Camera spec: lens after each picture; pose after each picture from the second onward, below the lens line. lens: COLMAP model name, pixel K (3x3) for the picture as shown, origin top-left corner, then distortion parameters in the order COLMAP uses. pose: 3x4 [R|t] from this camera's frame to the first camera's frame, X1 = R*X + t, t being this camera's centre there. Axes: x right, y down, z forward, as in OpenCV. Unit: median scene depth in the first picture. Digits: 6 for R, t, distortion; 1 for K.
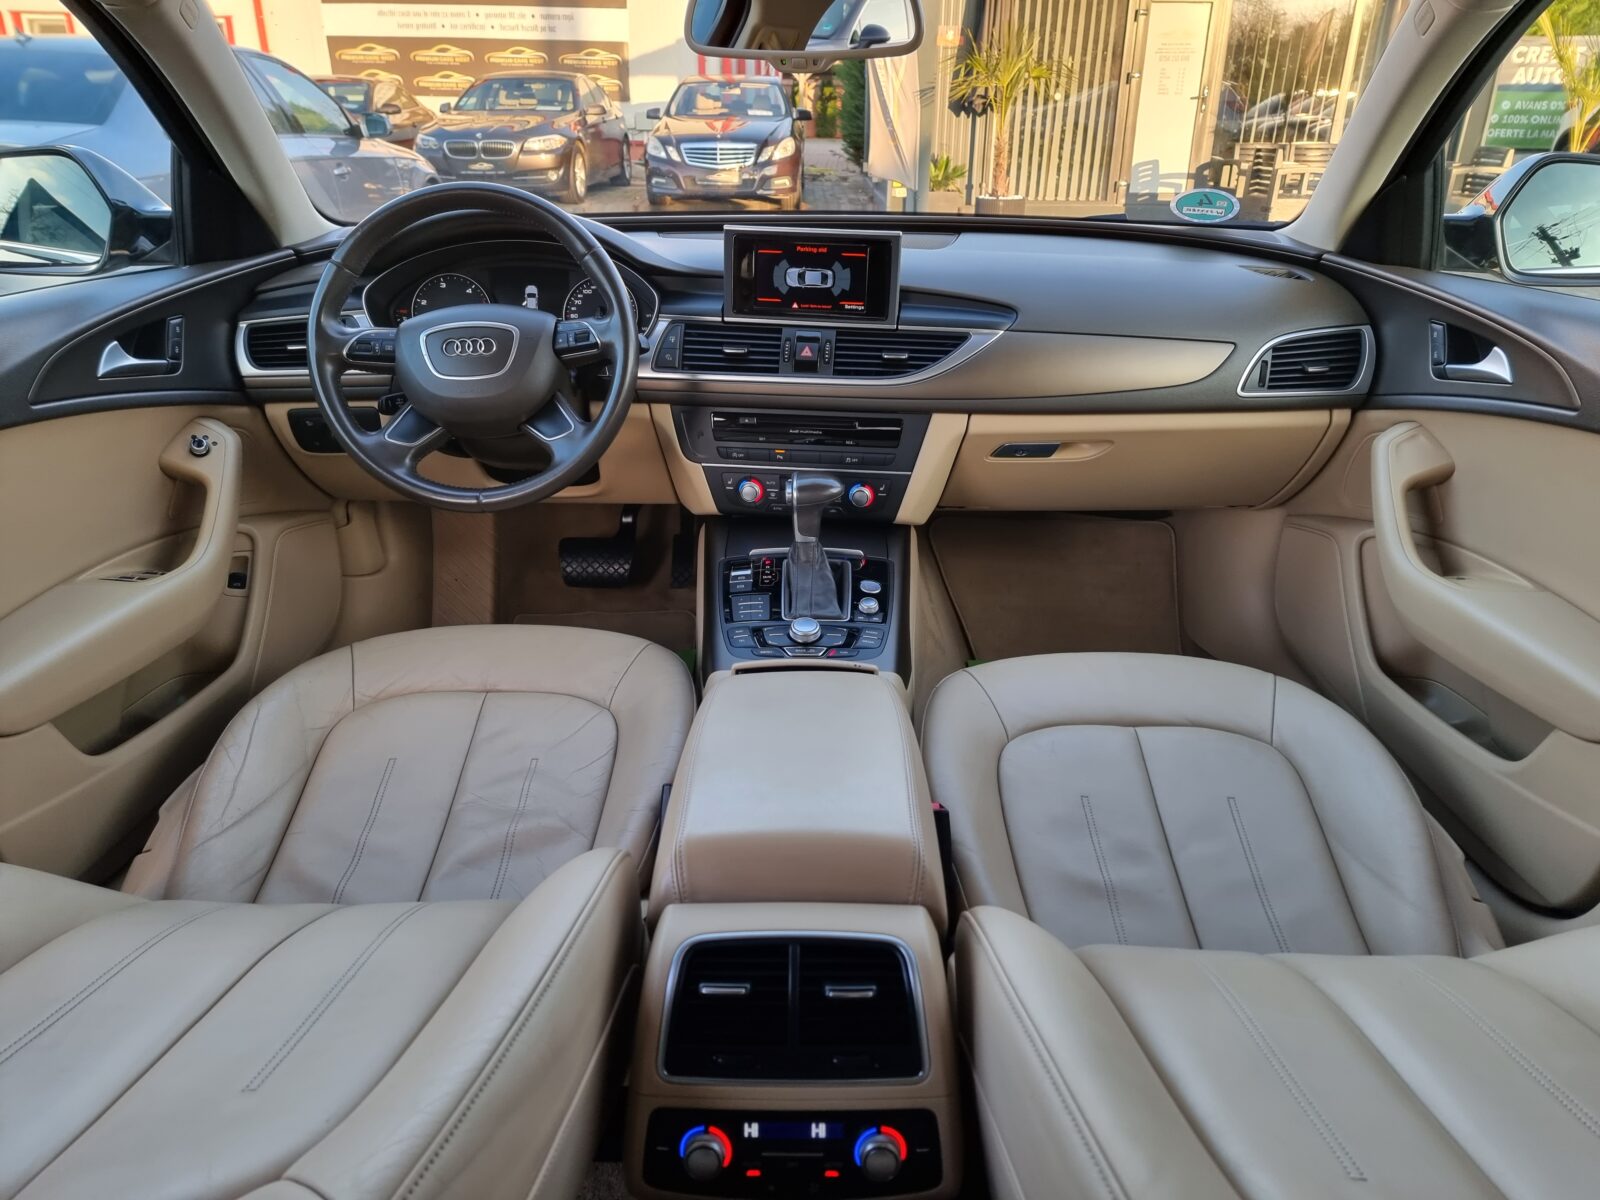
lens RADIAL K [[1134.6, 0, 808.8], [0, 1134.6, 604.4], [0, 0, 1]] dist [0.061793, -0.046968]
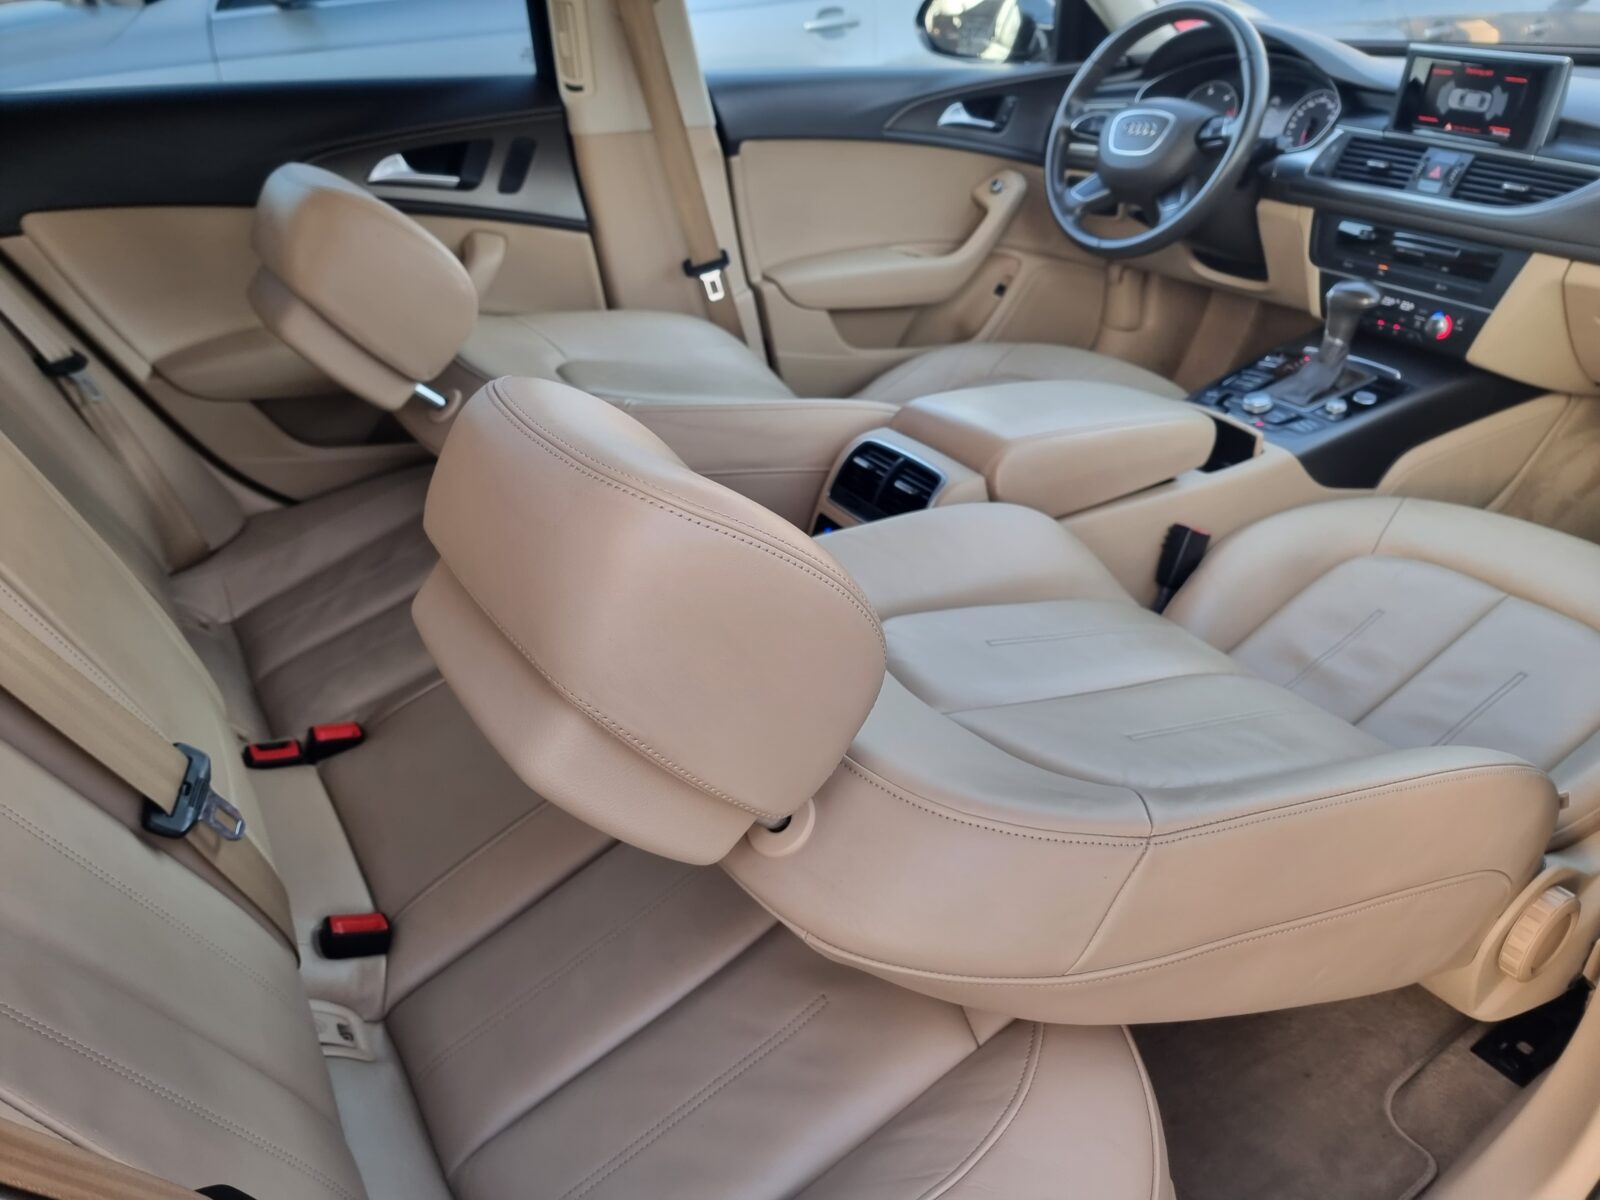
lens RADIAL K [[1138.8, 0, 794.1], [0, 1138.8, 608.3], [0, 0, 1]] dist [0.033009, -0.026786]
pose [[0.537201, 0.404167, -0.740314, 0.608347], [-0.322728, 0.909419, 0.262303, 0.052323], [0.779270, 0.098011, 0.618977, -0.066884]]
